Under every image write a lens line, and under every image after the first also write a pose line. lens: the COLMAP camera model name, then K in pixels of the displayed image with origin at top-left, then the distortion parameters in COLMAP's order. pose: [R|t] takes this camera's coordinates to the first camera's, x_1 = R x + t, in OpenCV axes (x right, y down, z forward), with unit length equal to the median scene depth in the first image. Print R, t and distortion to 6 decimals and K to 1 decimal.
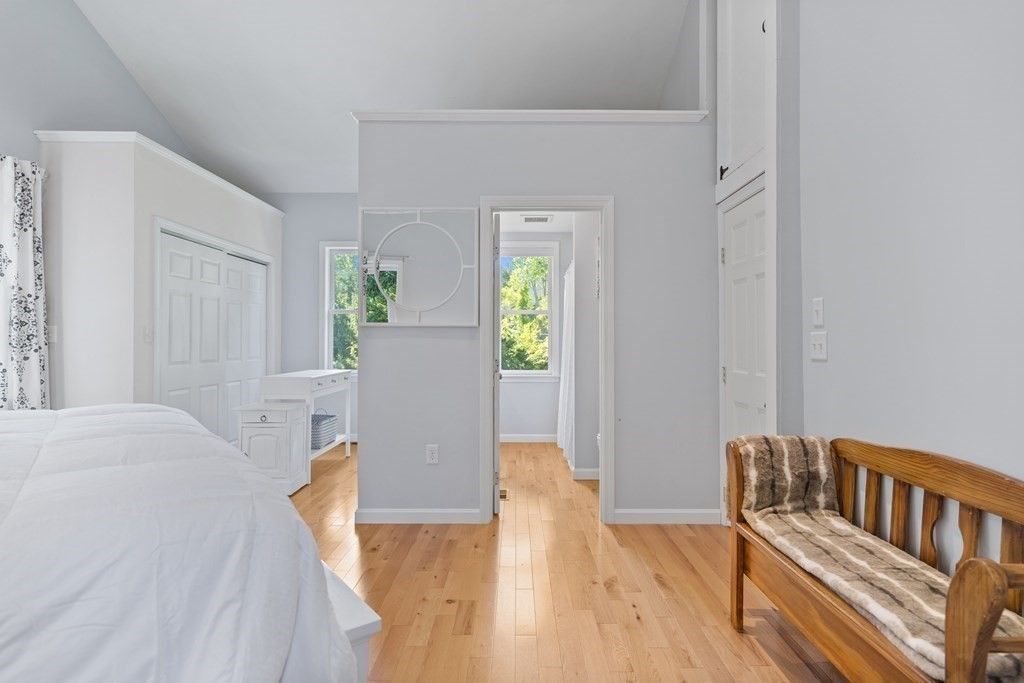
lens RADIAL K [[531.9, 0, 519.1], [0, 531.9, 339.5], [0, 0, 1]] dist [0.000769, 0.001533]
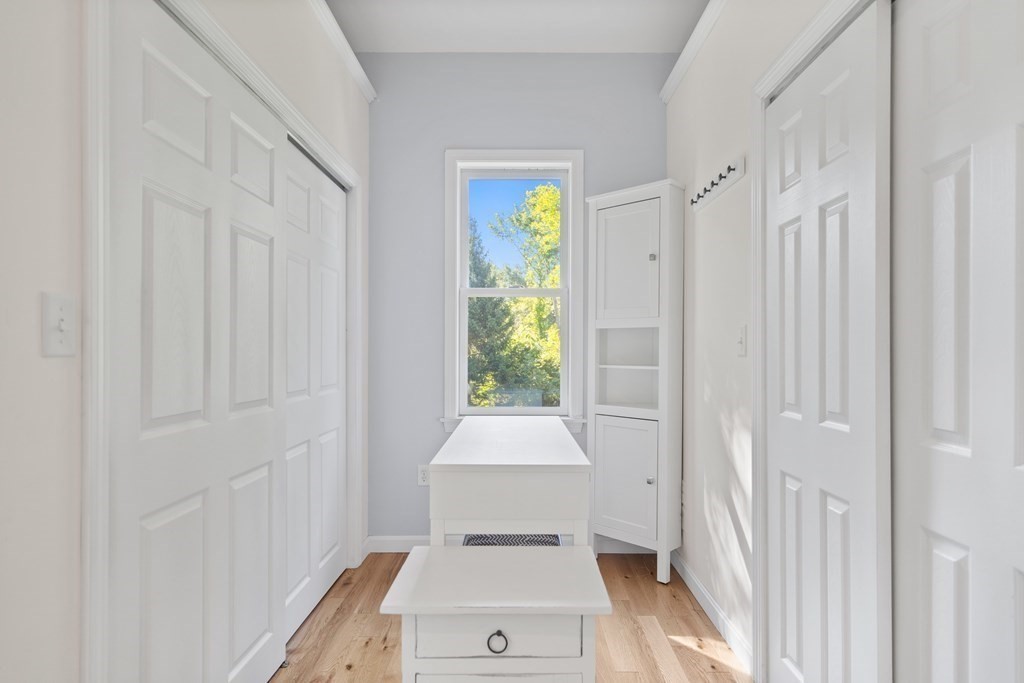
lens RADIAL K [[575.5, 0, 516.6], [0, 575.5, 349.3], [0, 0, 1]] dist [0.004221, -0.000732]
pose [[0.999936, -0.004273, -0.010463, -0.318235], [0.004288, 0.999990, 0.001367, 0.001776], [0.010457, -0.001411, 0.999944, 0.486068]]
